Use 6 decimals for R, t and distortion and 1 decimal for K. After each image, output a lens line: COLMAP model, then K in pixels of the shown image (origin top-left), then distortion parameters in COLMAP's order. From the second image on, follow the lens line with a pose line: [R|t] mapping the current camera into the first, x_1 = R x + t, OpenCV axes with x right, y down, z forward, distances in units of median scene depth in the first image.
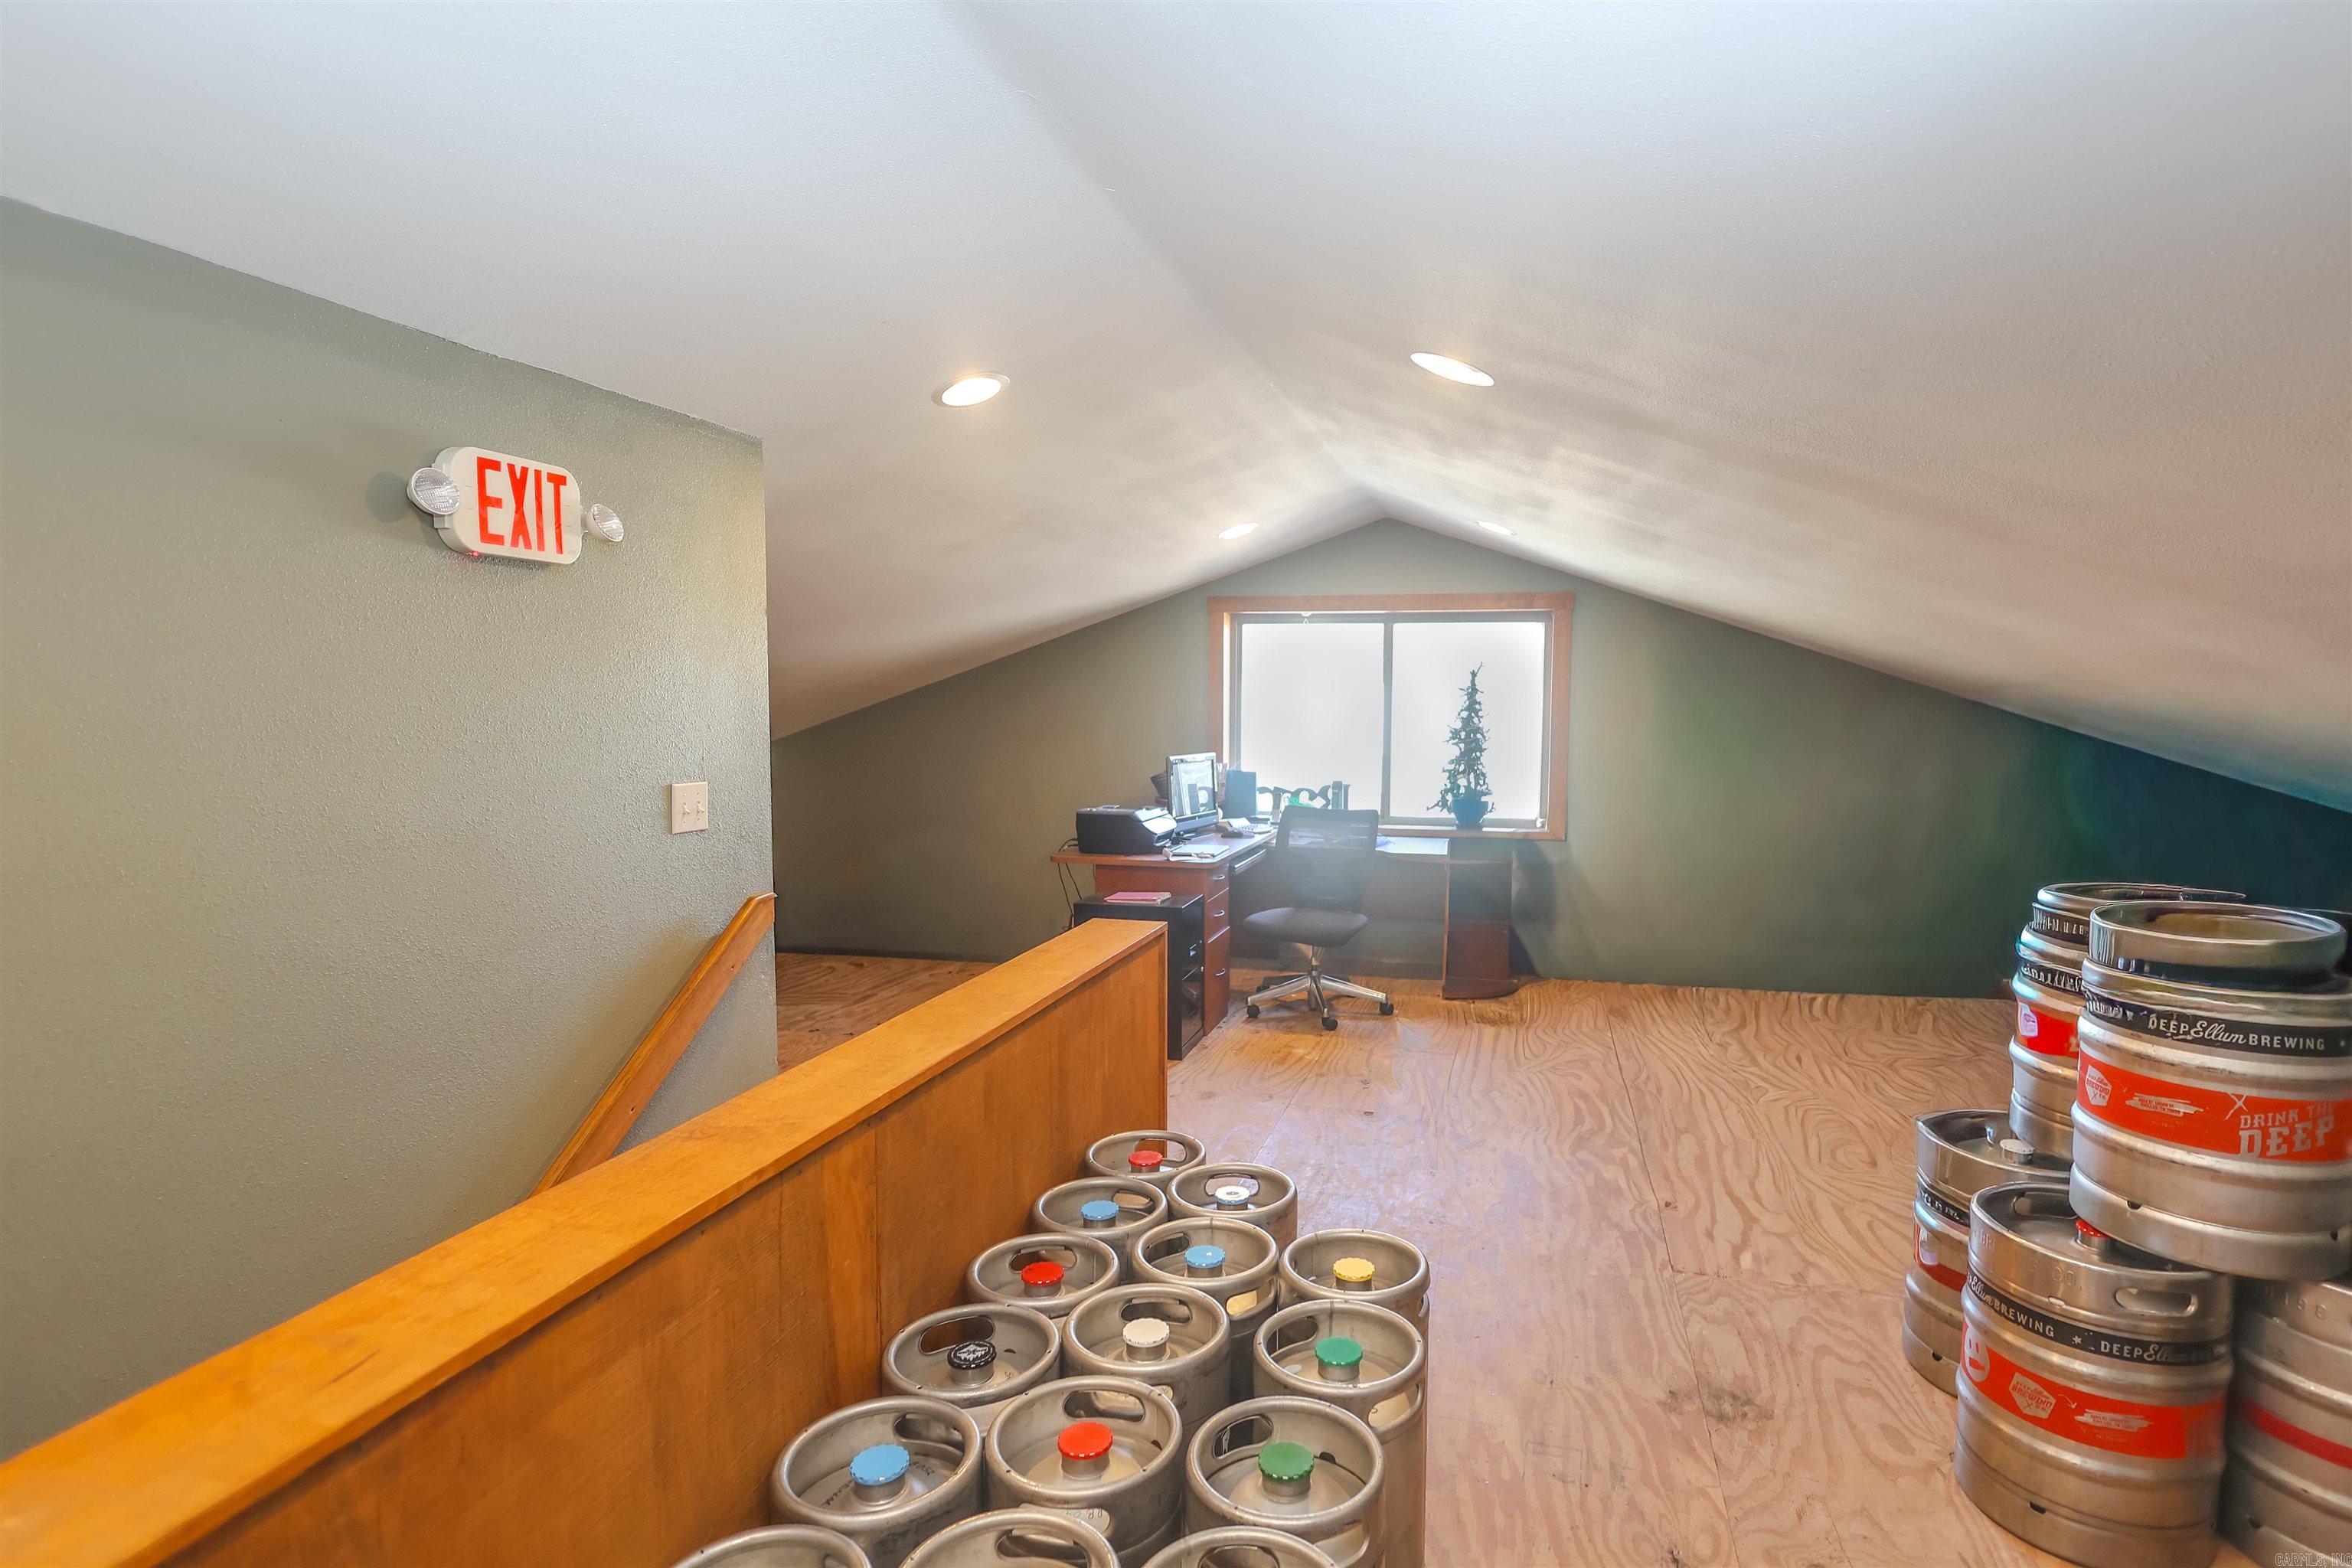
lens RADIAL K [[1085.0, 0, 1171.0], [0, 1085.0, 784.6], [0, 0, 1]] dist [-0.000264, 0.000637]
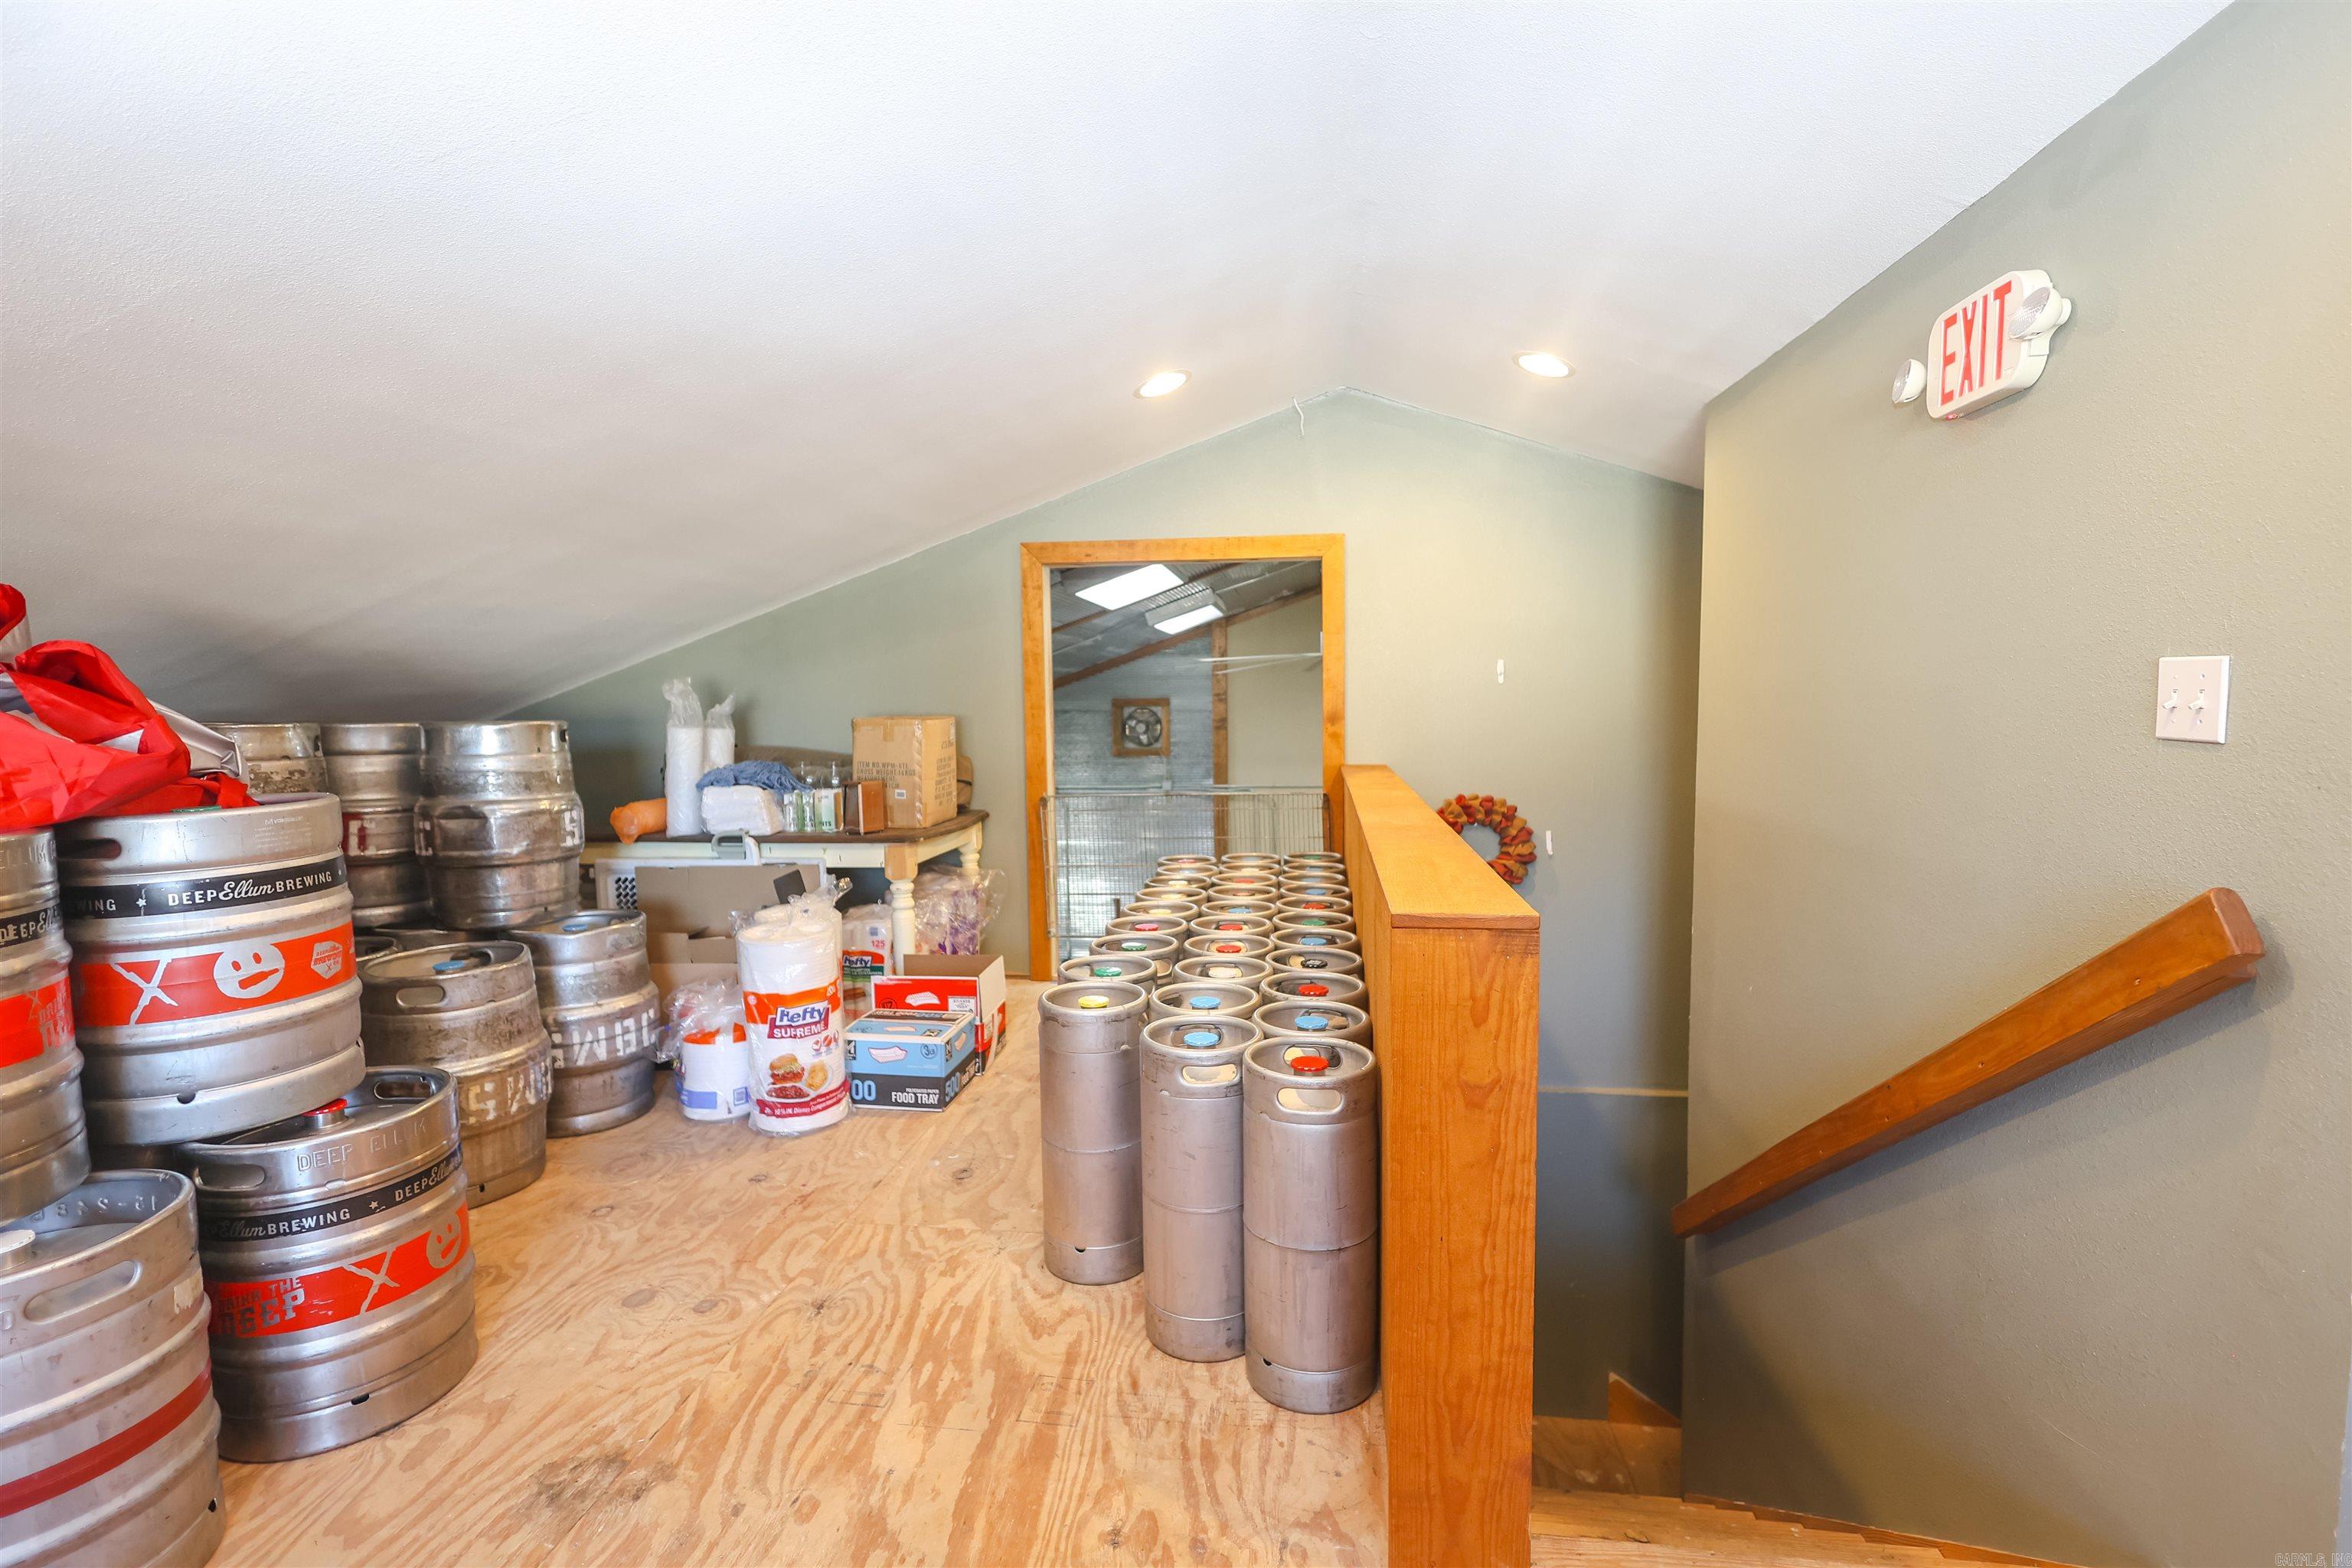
lens RADIAL K [[1085.0, 0, 1171.0], [0, 1085.0, 784.6], [0, 0, 1]] dist [-0.000264, 0.000637]
pose [[-0.983302, 0.021819, -0.180669, 0.250016], [-0.007131, 0.987405, 0.158053, -0.028136], [0.181842, 0.156702, -0.970761, 1.822202]]
